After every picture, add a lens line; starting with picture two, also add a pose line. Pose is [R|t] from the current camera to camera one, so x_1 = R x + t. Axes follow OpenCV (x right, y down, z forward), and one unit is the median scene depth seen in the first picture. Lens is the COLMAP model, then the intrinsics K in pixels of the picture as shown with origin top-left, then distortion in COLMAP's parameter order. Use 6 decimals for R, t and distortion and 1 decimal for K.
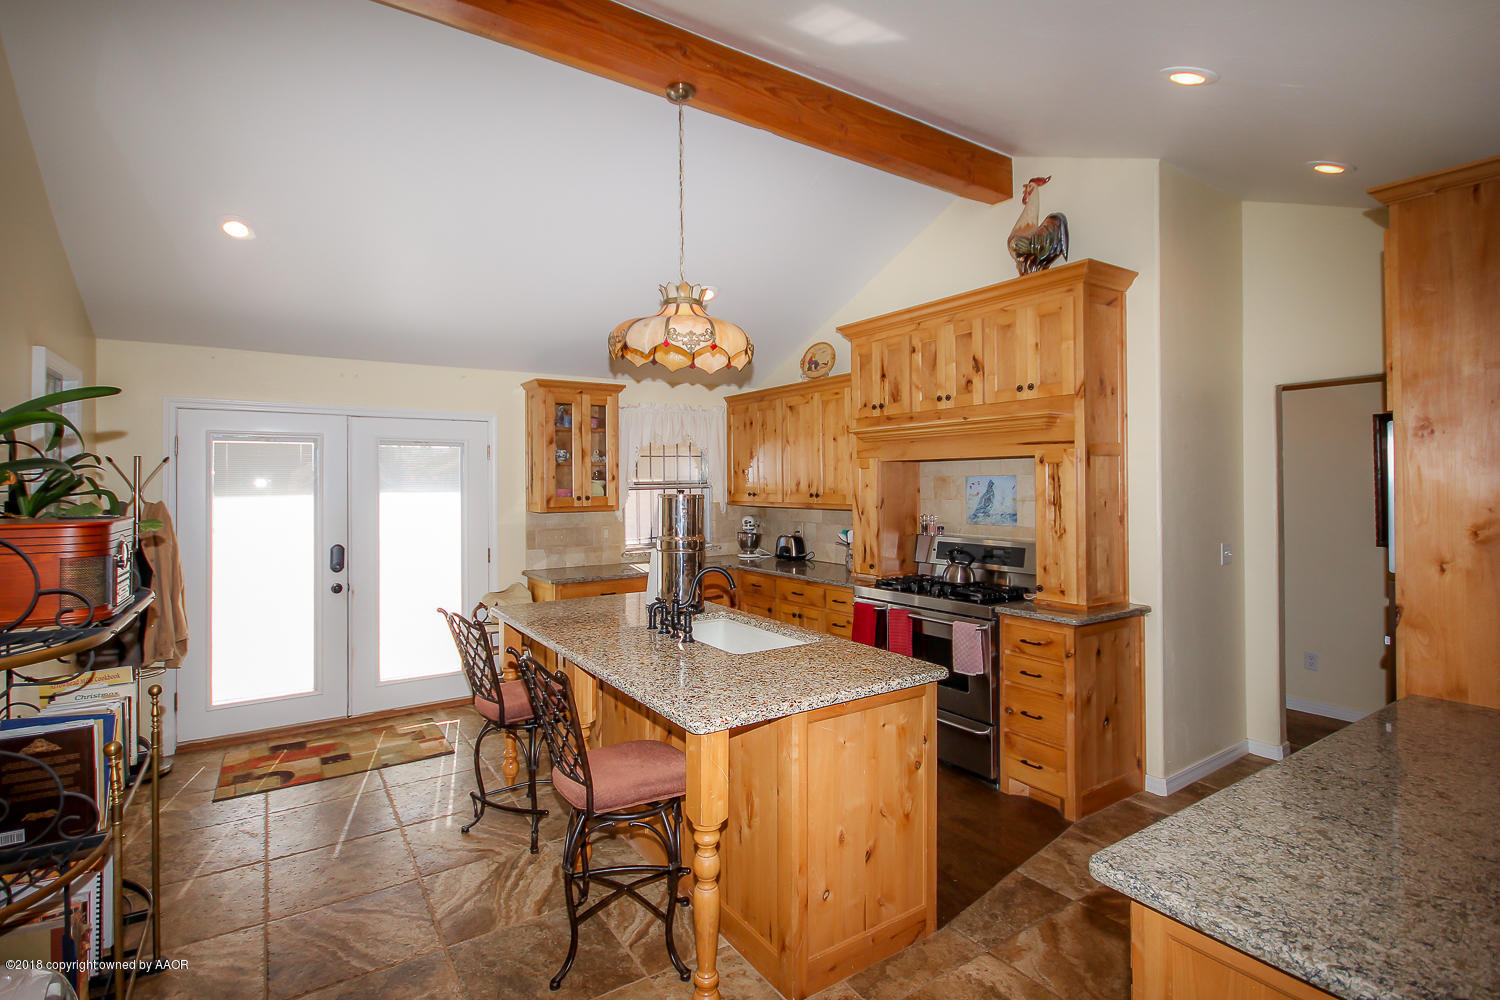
lens RADIAL K [[749.7, 0, 732.5], [0, 749.7, 476.6], [0, 0, 1]] dist [-0.002675, -0.000593]
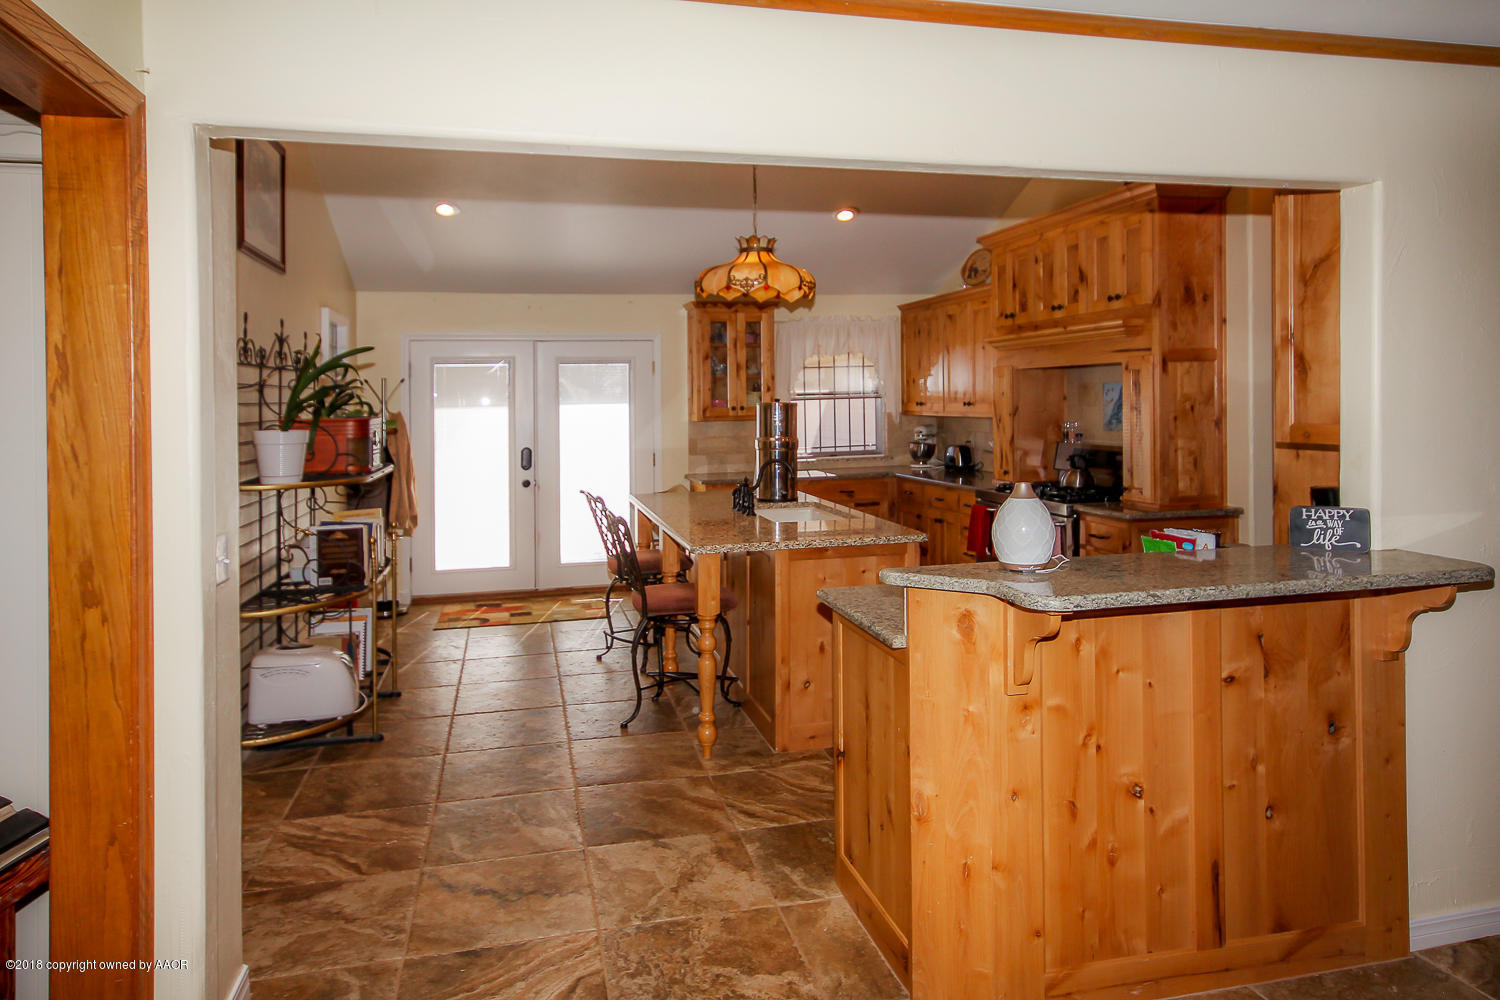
lens RADIAL K [[929.7, 0, 811.5], [0, 929.7, 376.9], [0, 0, 1]] dist [-0.001447, 0.000157]
pose [[0.970581, -0.017065, -0.240168, 0.282567], [0.014533, 0.999819, -0.012309, 0.001515], [0.240335, 0.008456, 0.970653, -0.350532]]
